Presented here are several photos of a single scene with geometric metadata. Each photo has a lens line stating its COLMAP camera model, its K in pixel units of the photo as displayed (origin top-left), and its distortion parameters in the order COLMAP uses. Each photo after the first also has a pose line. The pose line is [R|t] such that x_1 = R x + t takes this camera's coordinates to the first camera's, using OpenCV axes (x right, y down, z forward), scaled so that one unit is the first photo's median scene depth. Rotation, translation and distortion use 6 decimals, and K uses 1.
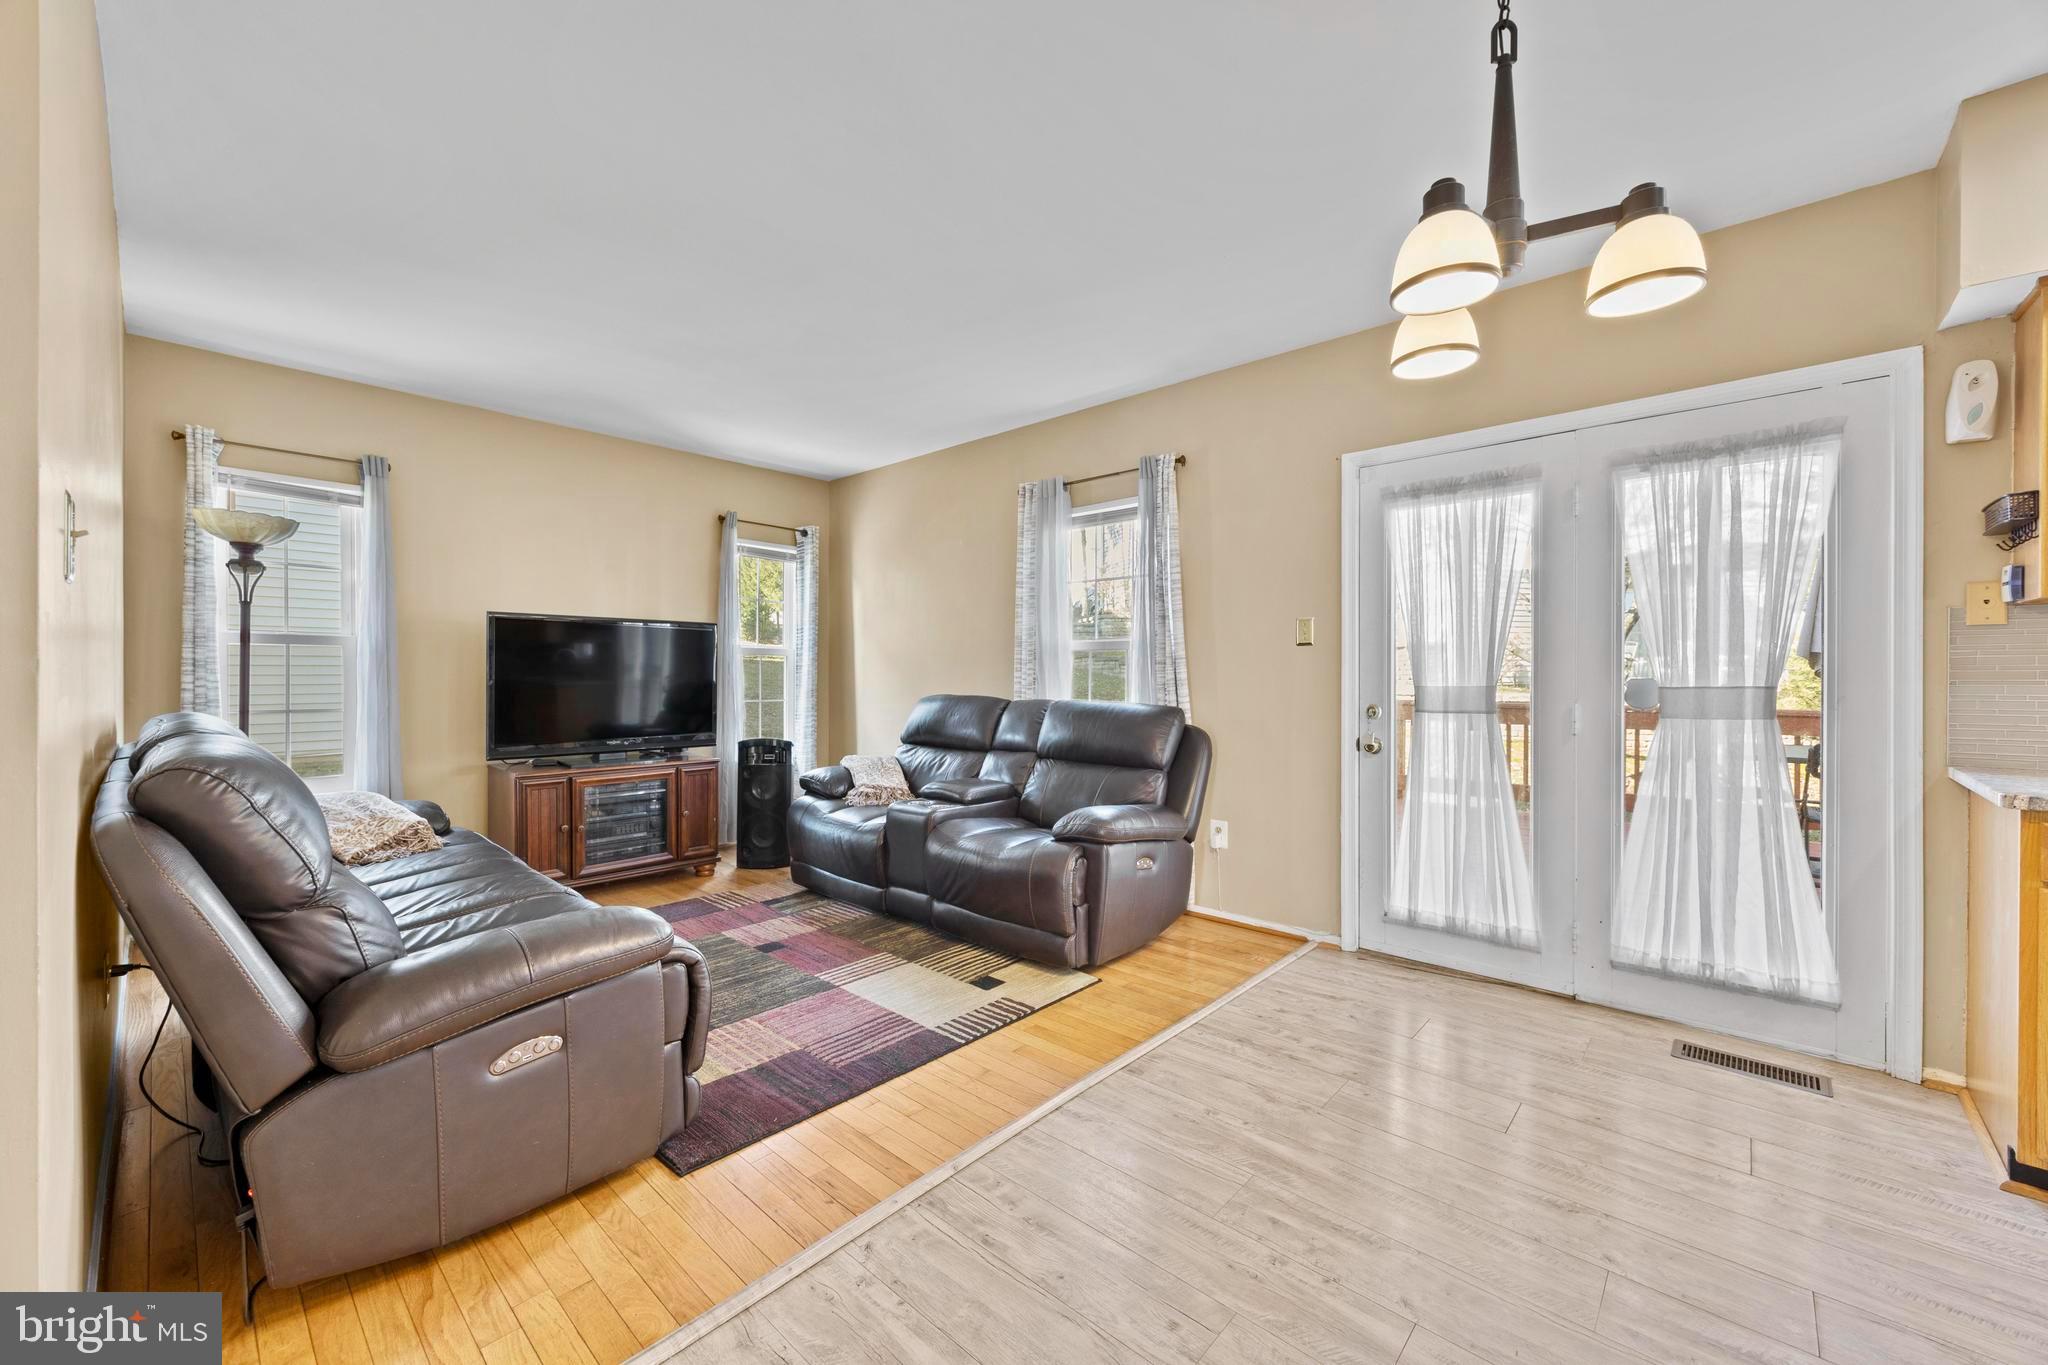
lens RADIAL K [[797.5, 0, 1017.1], [0, 797.5, 678.8], [0, 0, 1]] dist [0.002600, -0.002066]
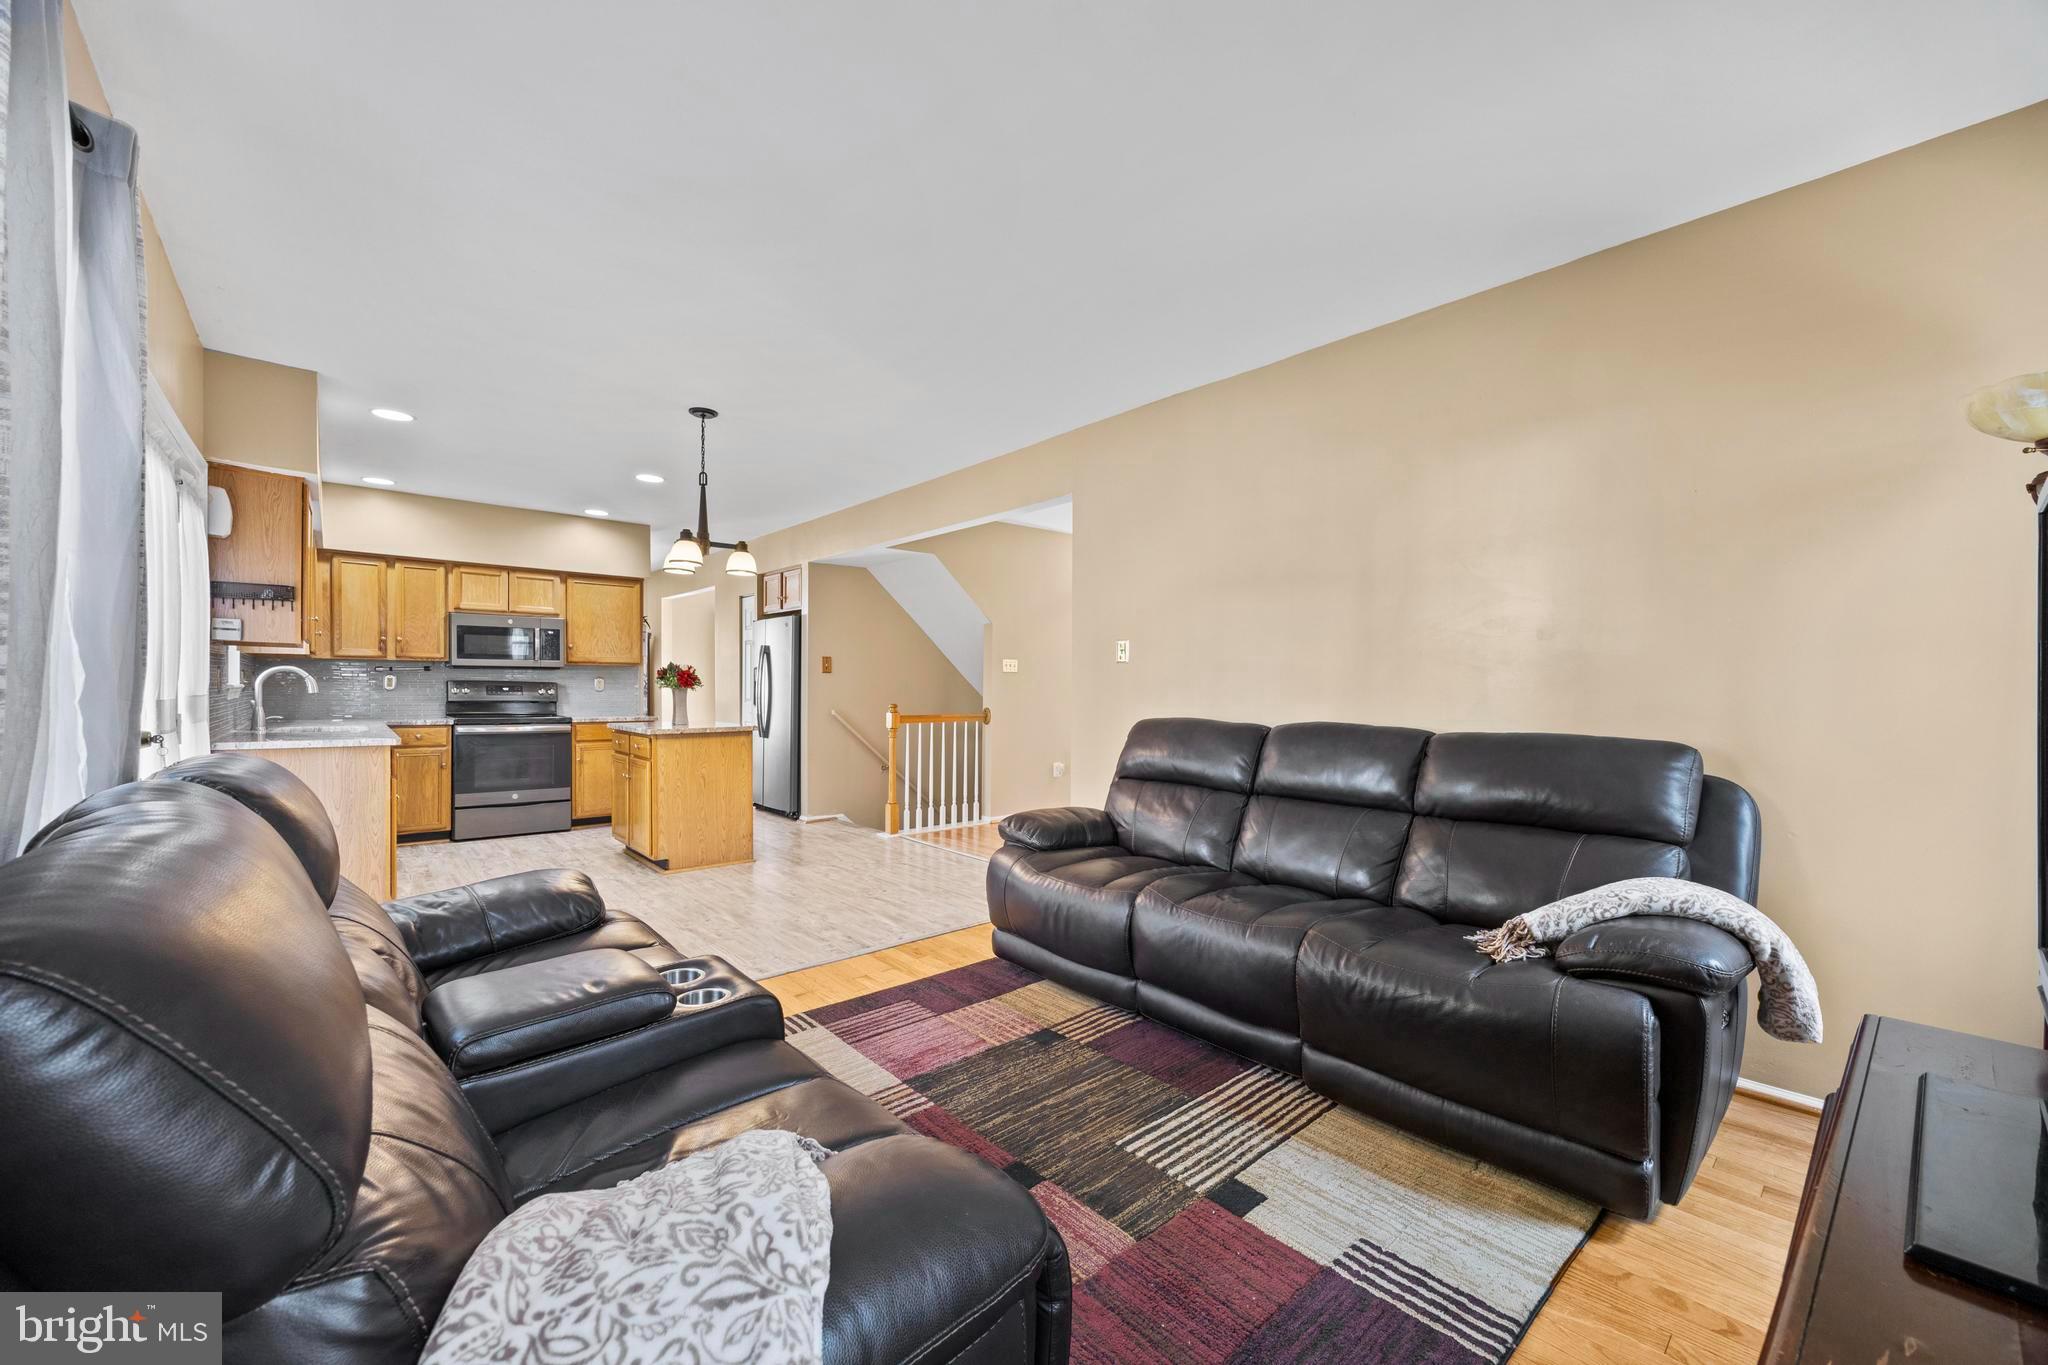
lens RADIAL K [[797.5, 0, 1024.6], [0, 797.5, 698.2], [0, 0, 1]] dist [0.002600, -0.002066]
pose [[-0.994477, -0.008968, 0.104575, -0.427031], [-0.006756, 0.999746, 0.021487, -0.016772], [-0.104741, 0.020661, -0.994285, 1.785286]]
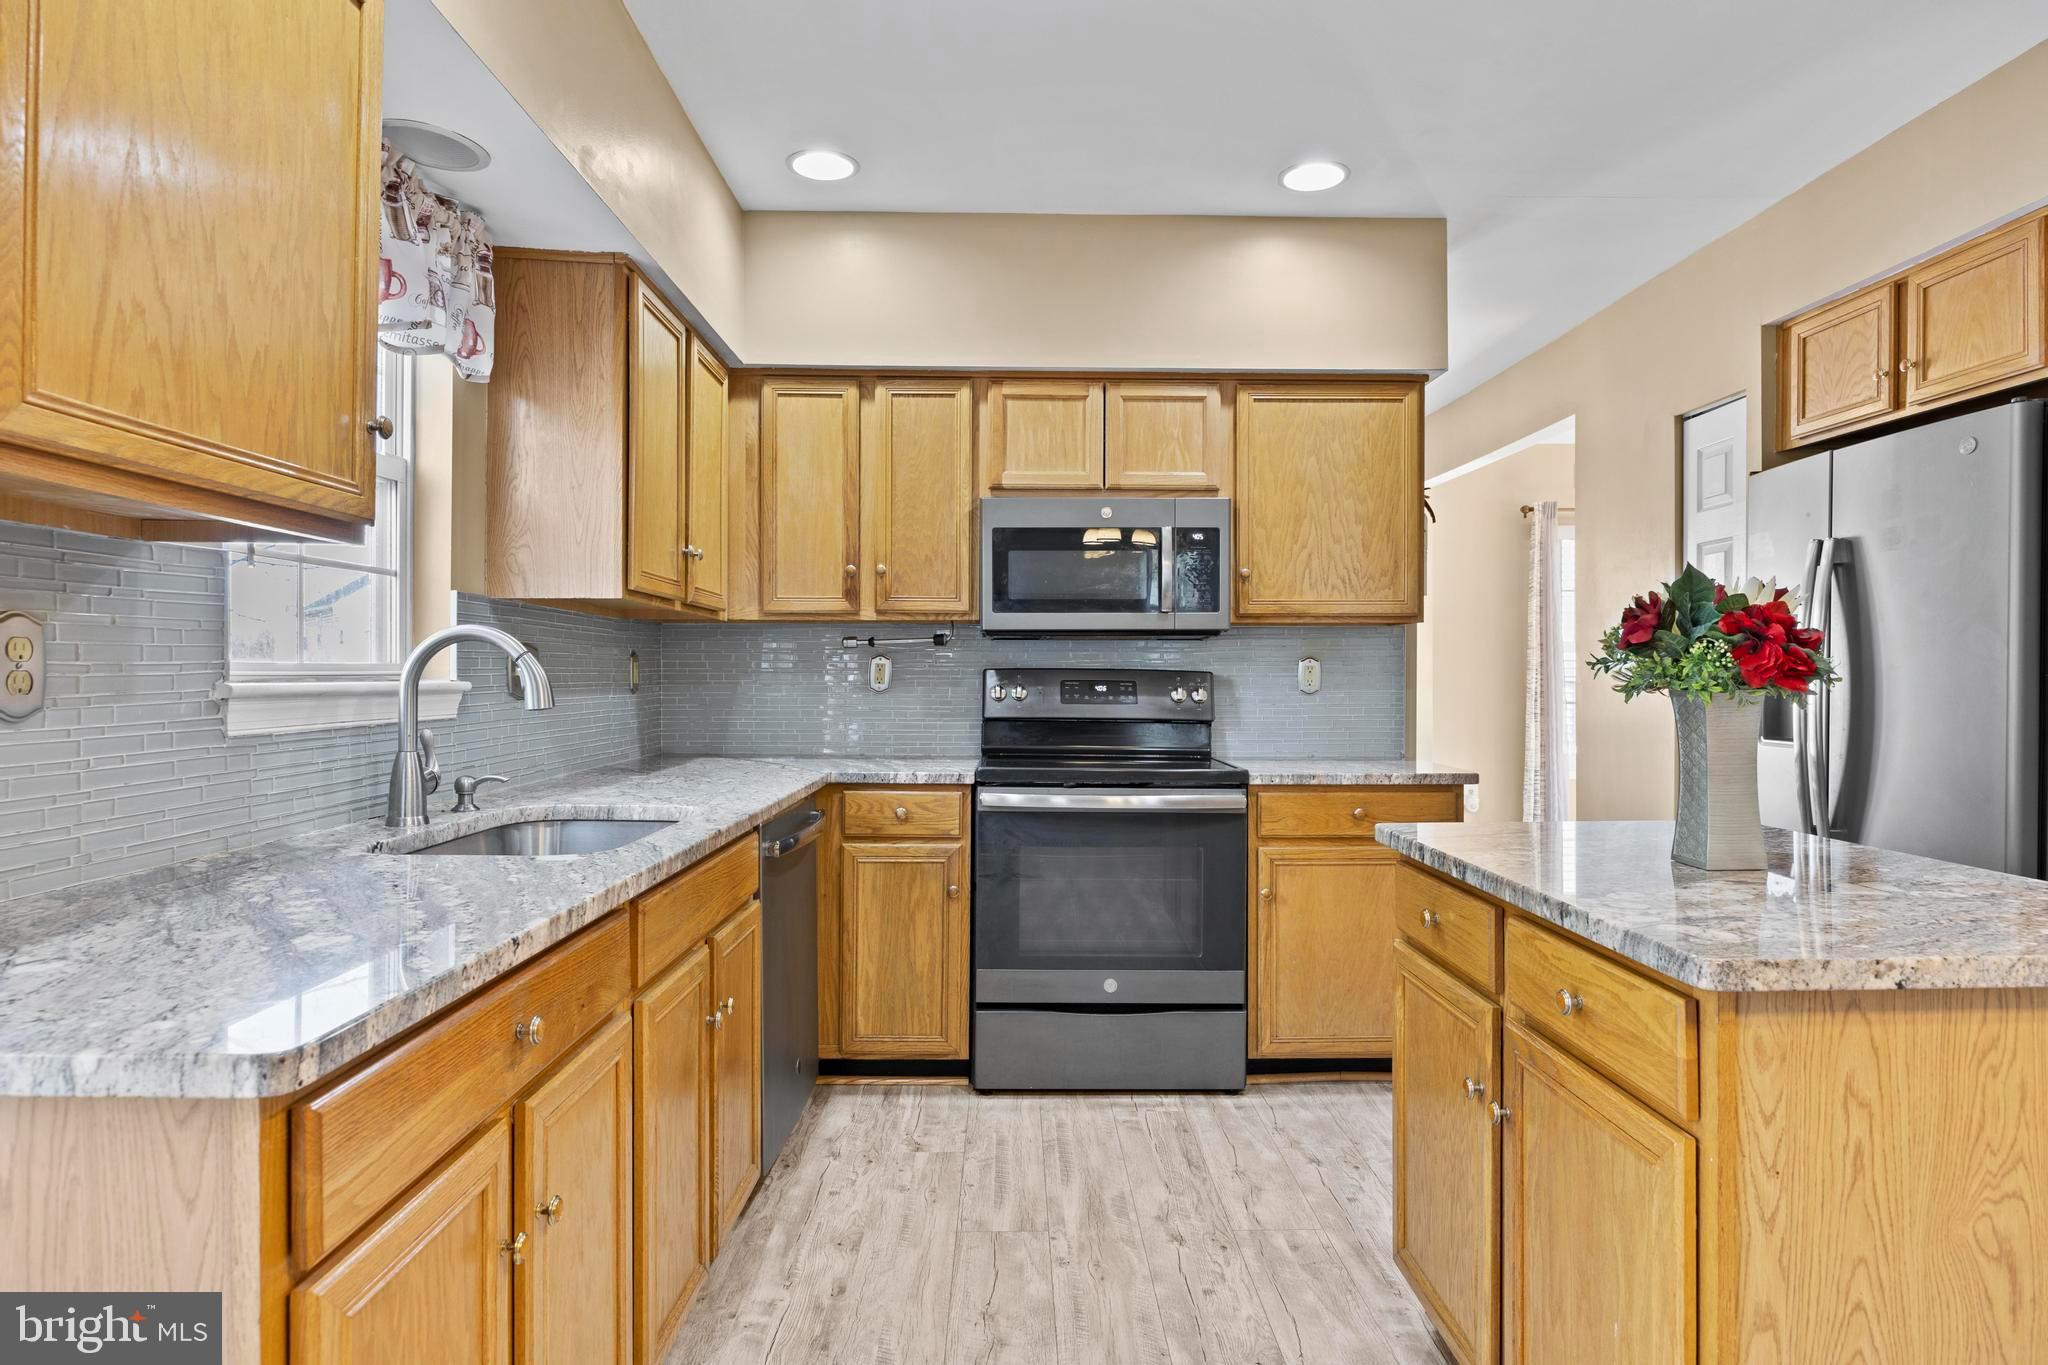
lens RADIAL K [[1108.2, 0, 1022.1], [0, 1108.2, 679.2], [0, 0, 1]] dist [0.001173, -0.000194]
pose [[-0.692255, -0.006607, 0.721623, 0.411325], [0.002079, 0.999936, 0.011150, -0.009191], [-0.721650, 0.009219, -0.692197, 0.645834]]
